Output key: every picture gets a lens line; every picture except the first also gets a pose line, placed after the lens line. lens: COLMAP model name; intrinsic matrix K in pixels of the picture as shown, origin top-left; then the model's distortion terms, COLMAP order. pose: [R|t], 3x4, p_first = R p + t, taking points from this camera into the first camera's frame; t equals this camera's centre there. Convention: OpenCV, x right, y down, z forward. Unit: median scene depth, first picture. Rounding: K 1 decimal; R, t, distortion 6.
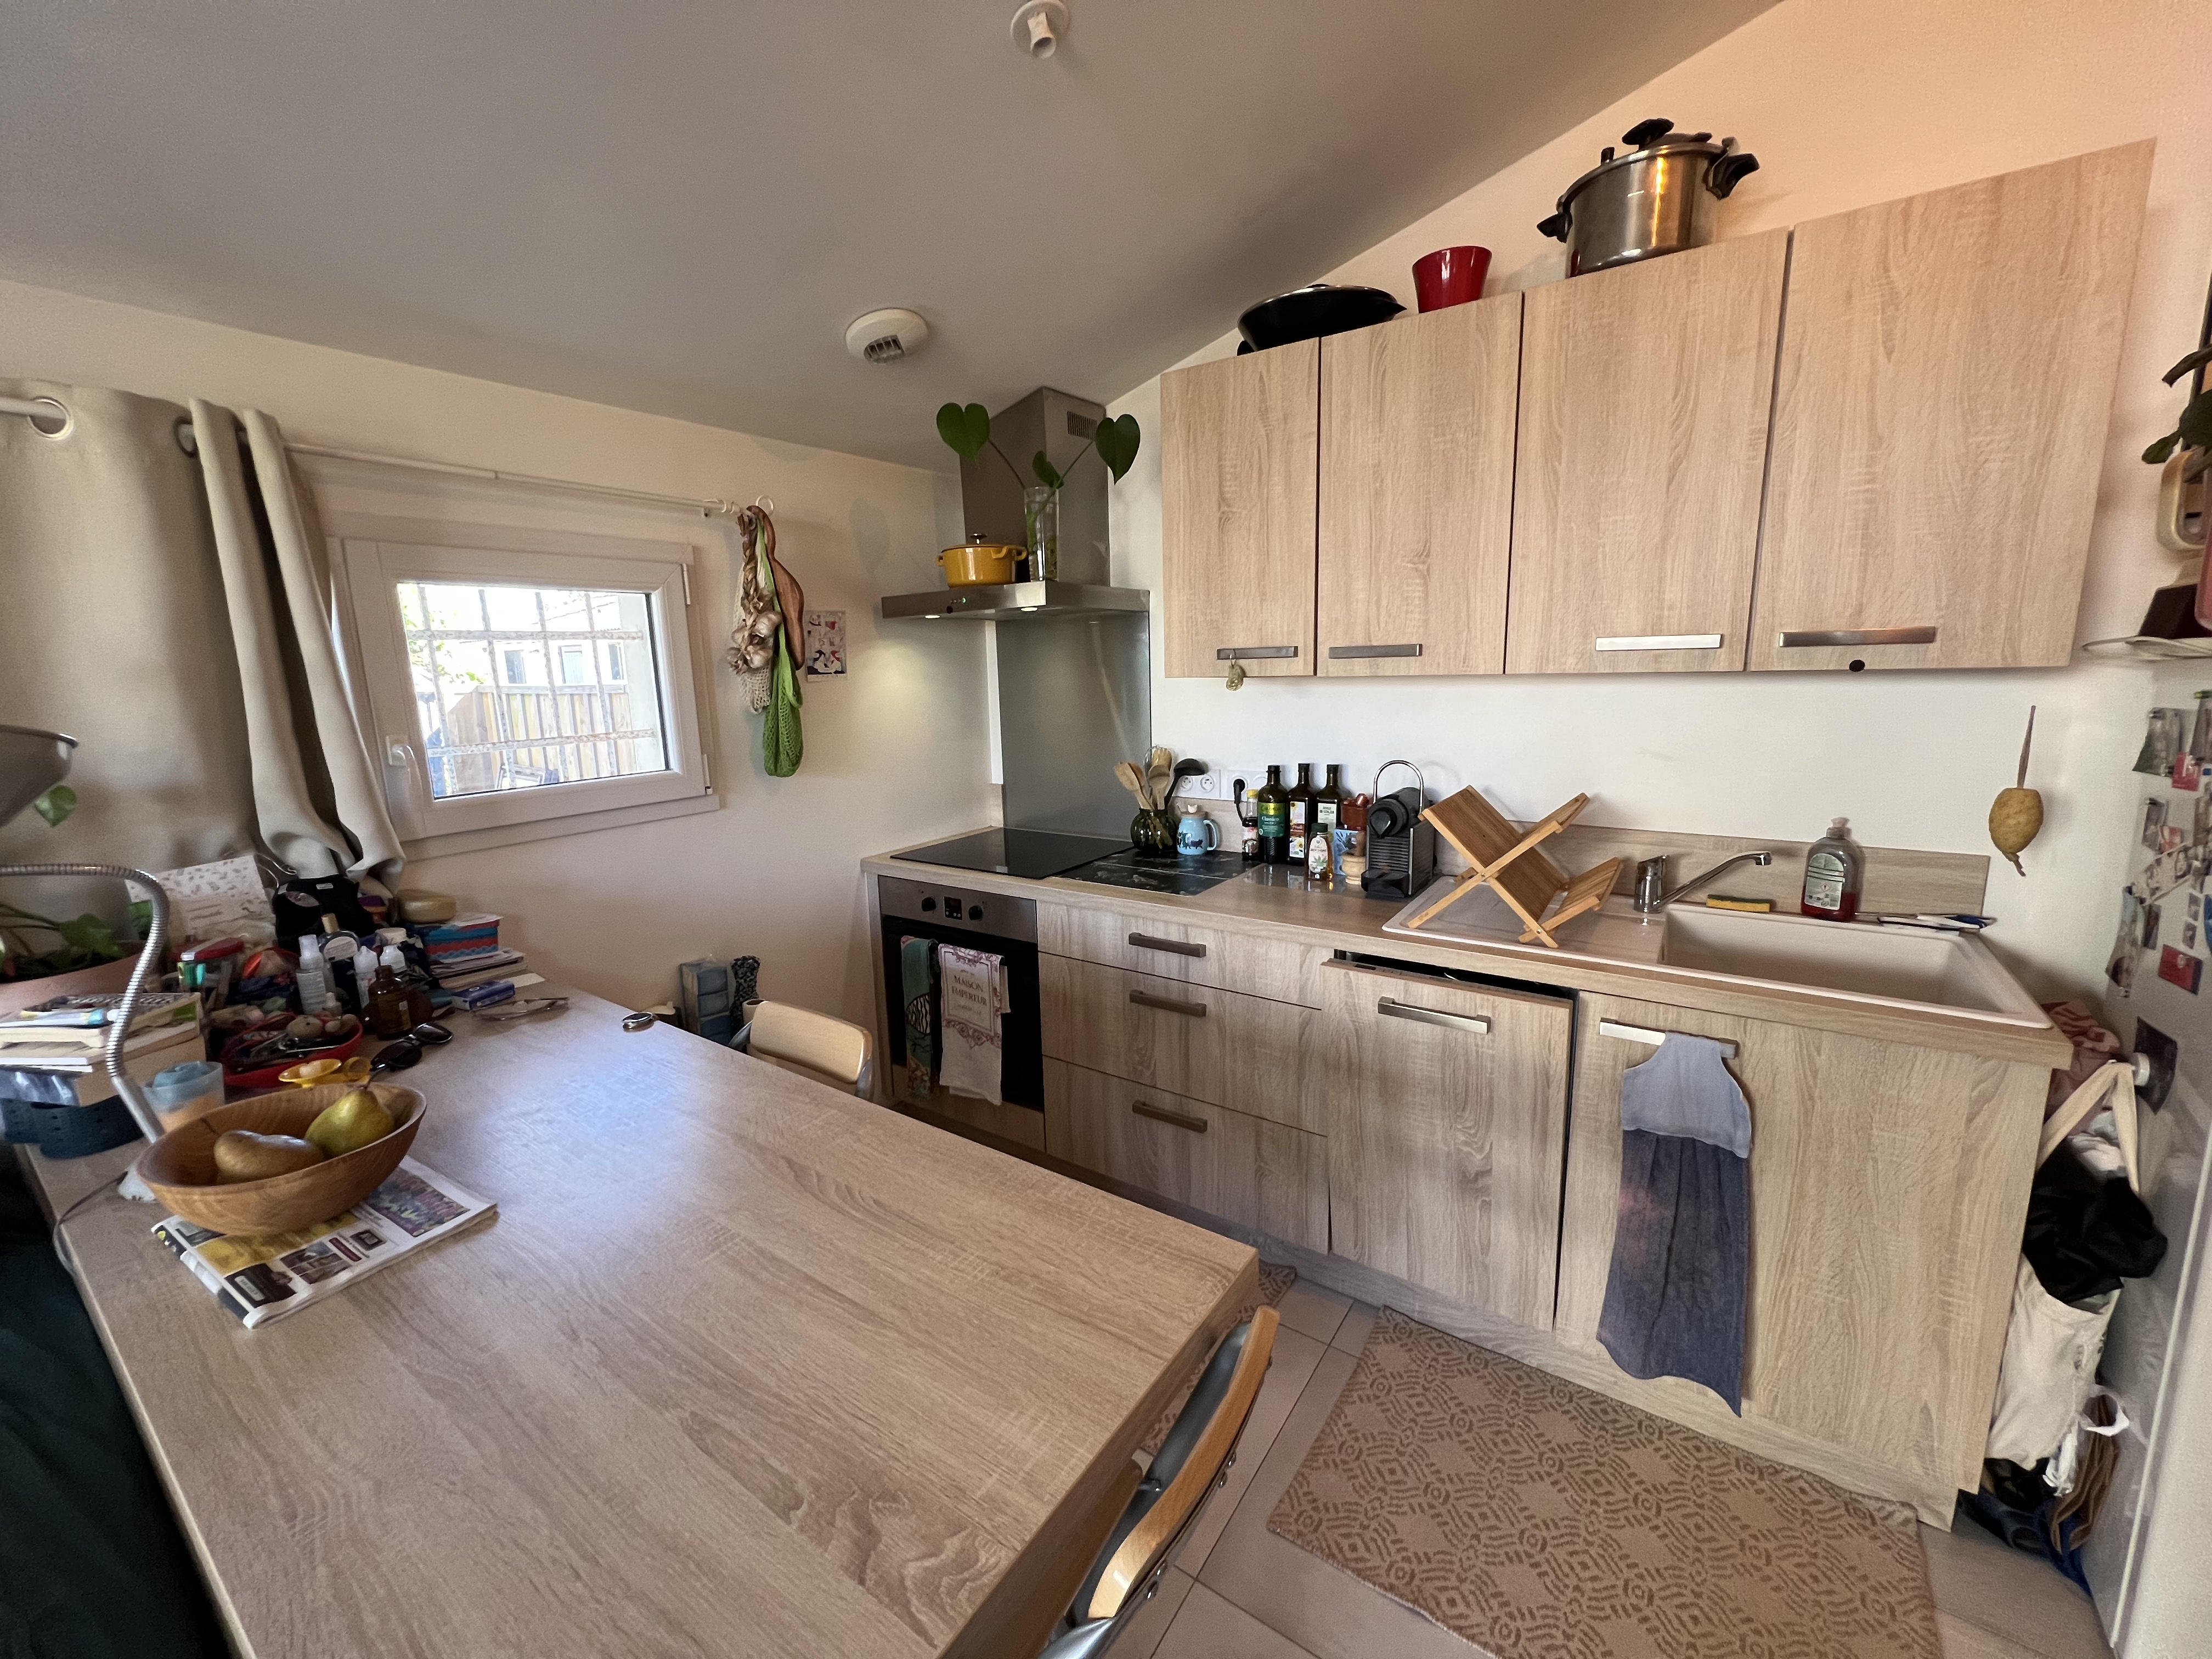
lens RADIAL K [[884.3, 0, 1095.8], [0, 884.3, 824.1], [0, 0, 1]] dist [-0.001532, -0.000669]
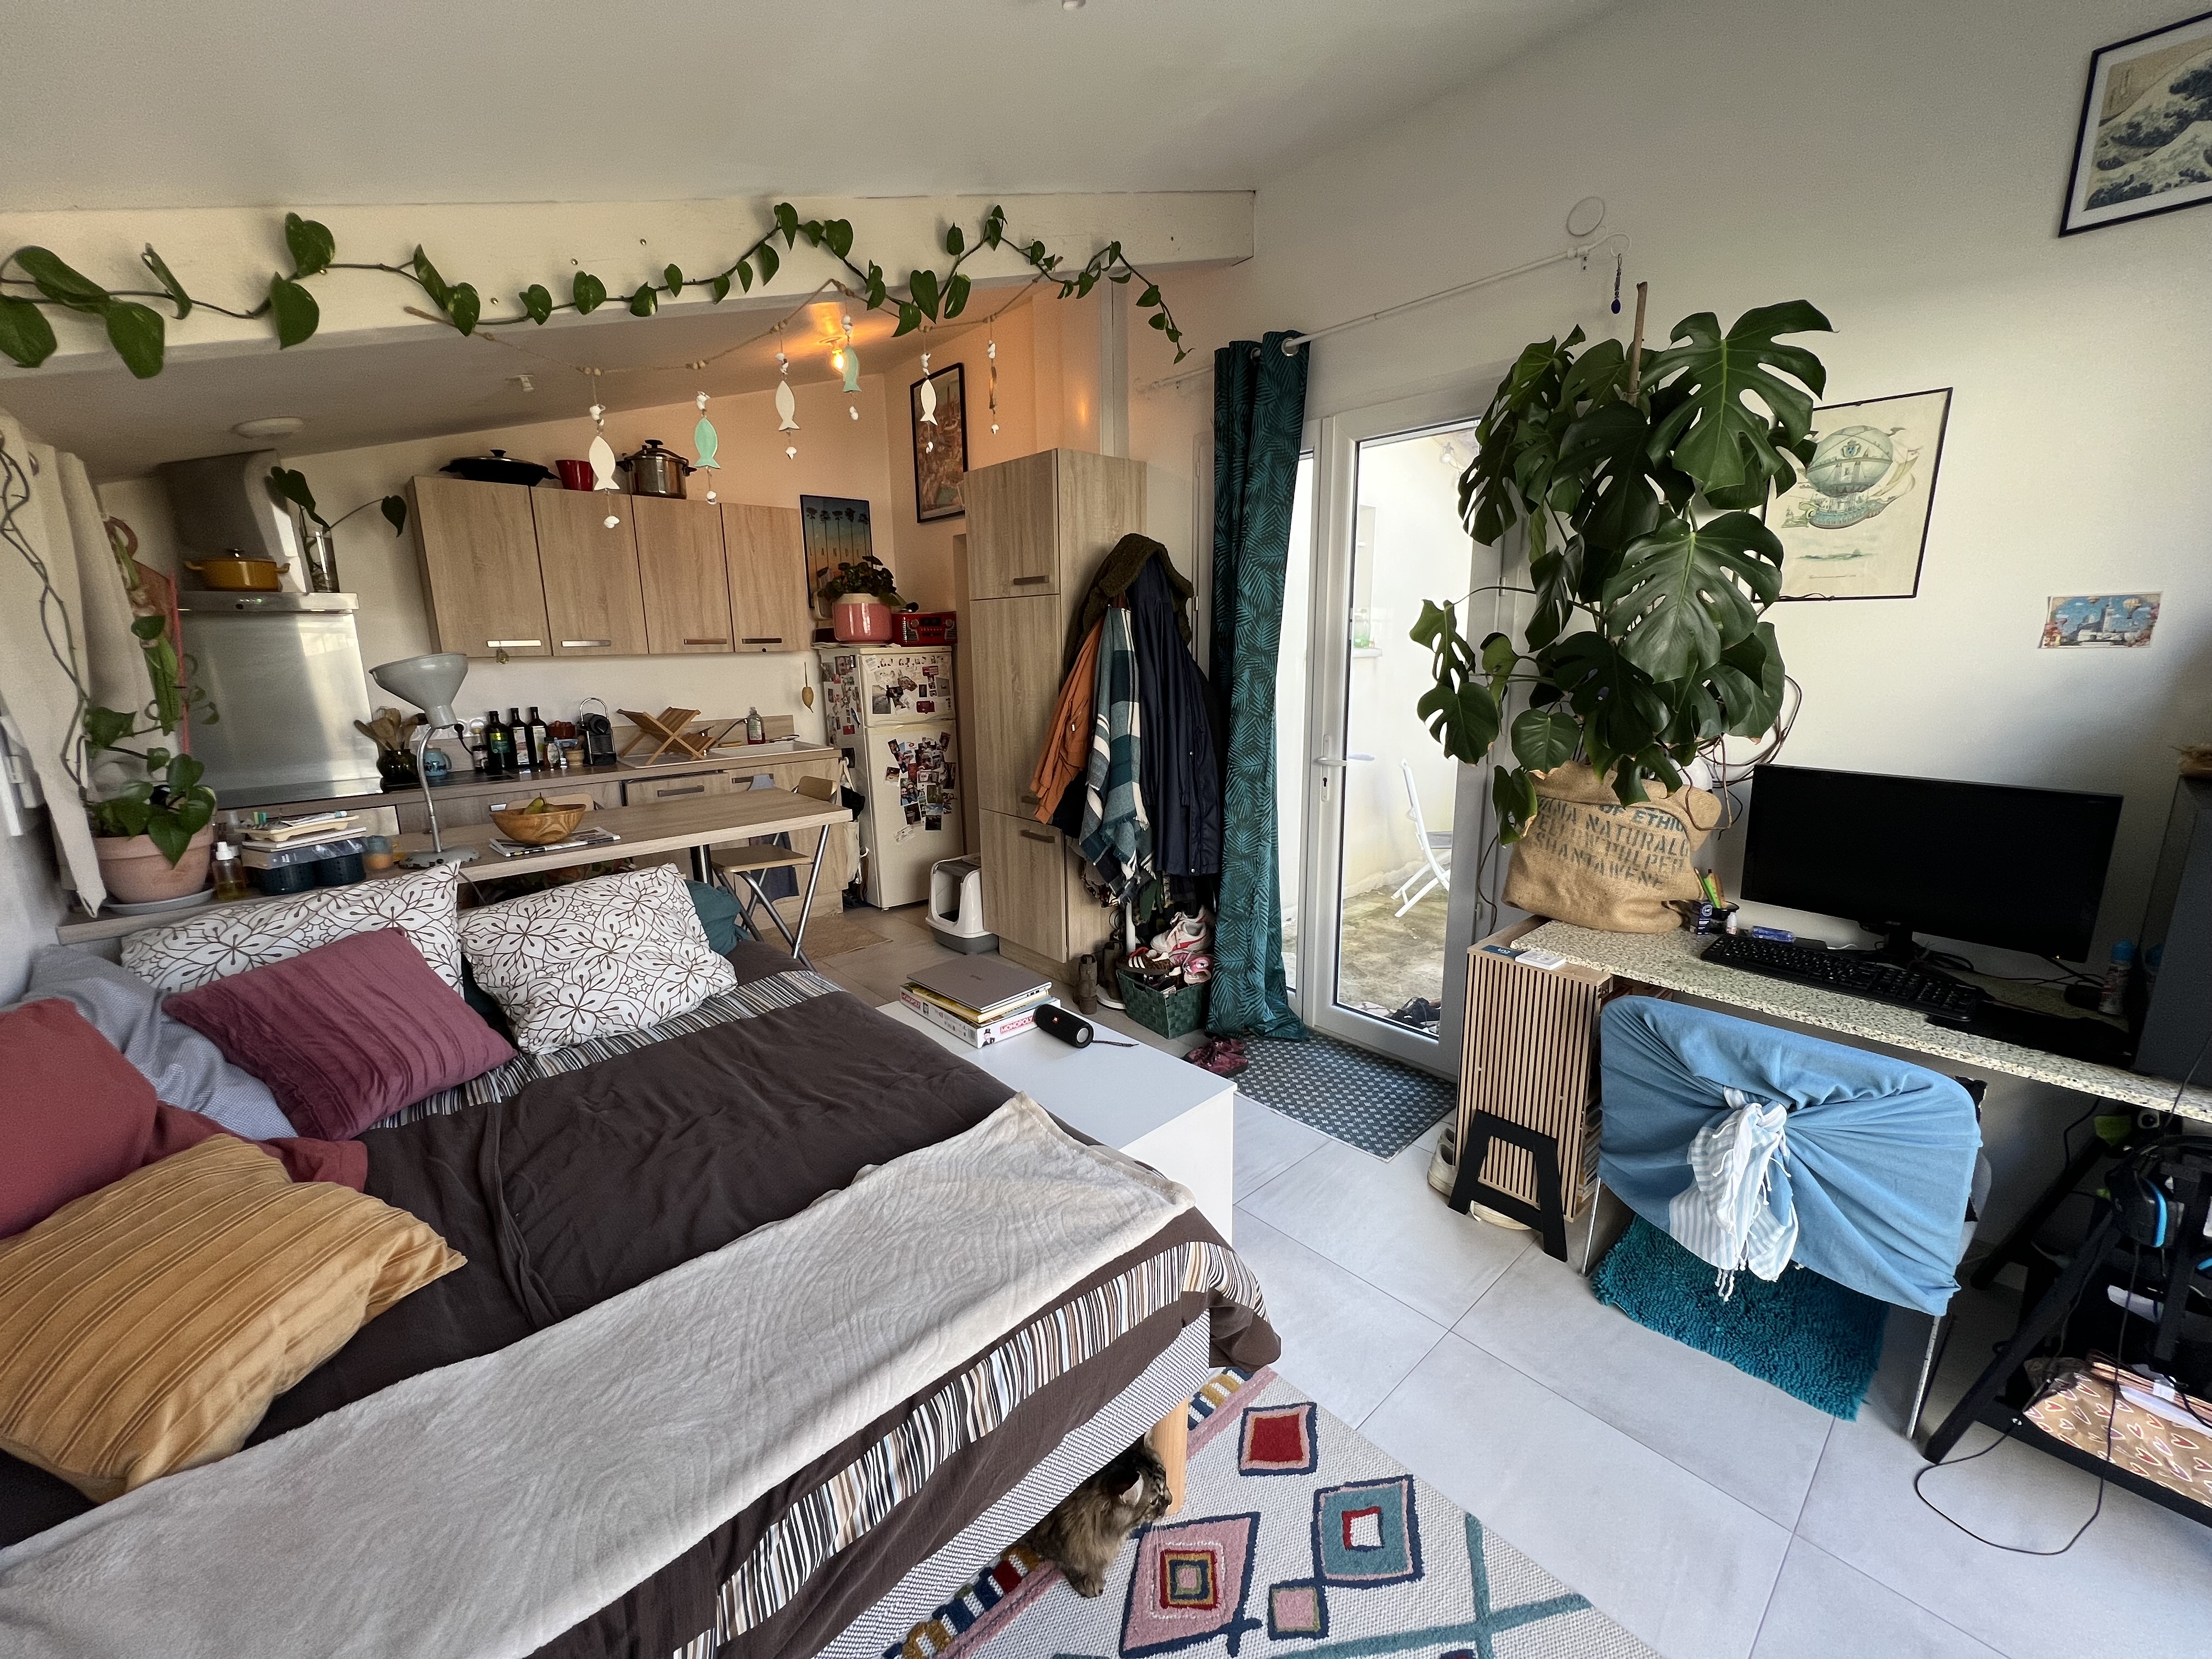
lens RADIAL K [[884.3, 0, 1095.8], [0, 884.3, 824.1], [0, 0, 1]] dist [-0.001532, -0.000669]
pose [[0.227168, -0.177749, 0.957497, -1.508039], [0.185613, 0.973081, 0.136605, 0.160016], [-0.956003, 0.146692, 0.254045, -0.625278]]
